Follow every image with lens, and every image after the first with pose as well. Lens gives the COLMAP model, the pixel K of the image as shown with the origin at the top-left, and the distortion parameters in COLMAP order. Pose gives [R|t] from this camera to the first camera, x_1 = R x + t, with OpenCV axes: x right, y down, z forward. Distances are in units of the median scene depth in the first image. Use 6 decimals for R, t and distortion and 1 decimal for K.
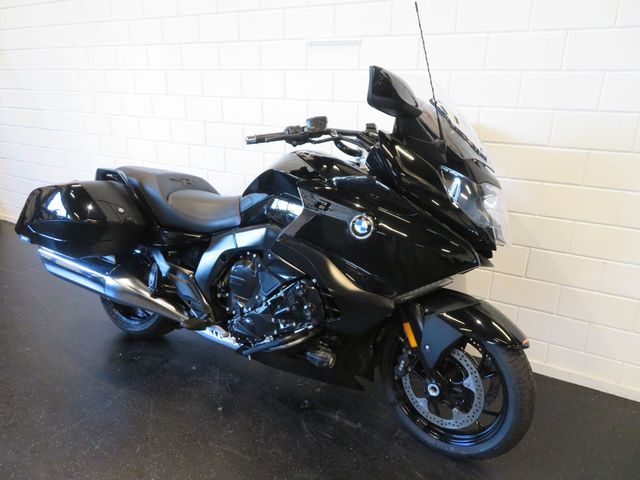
lens RADIAL K [[457.3, 0, 323.3], [0, 457.3, 240.5], [0, 0, 1]] dist [-0.009898, -0.002462]
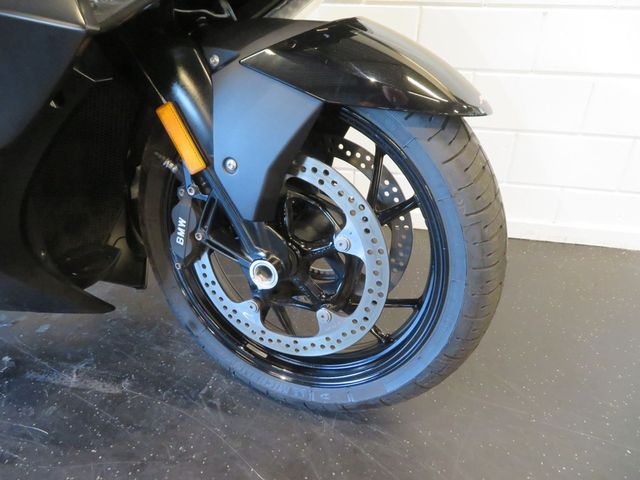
lens RADIAL K [[457.3, 0, 321.9], [0, 457.3, 244.8], [0, 0, 1]] dist [-0.009898, -0.002462]
pose [[0.946123, -0.157935, 0.282681, 0.172491], [0.103184, 0.974528, 0.199119, 0.218012], [-0.306928, -0.159223, 0.938319, 0.590761]]
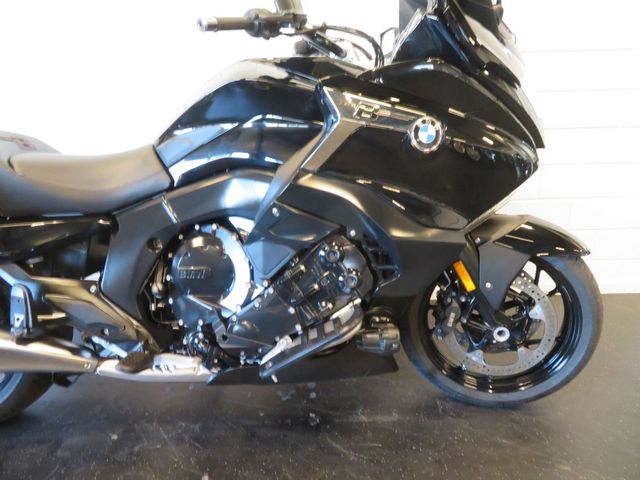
lens RADIAL K [[457.3, 0, 320.8], [0, 457.3, 240.1], [0, 0, 1]] dist [-0.009898, -0.002462]
pose [[0.856768, -0.209870, 0.471065, -0.359513], [0.198858, 0.977253, 0.073707, 0.037647], [-0.475819, 0.030525, 0.879013, 0.410930]]
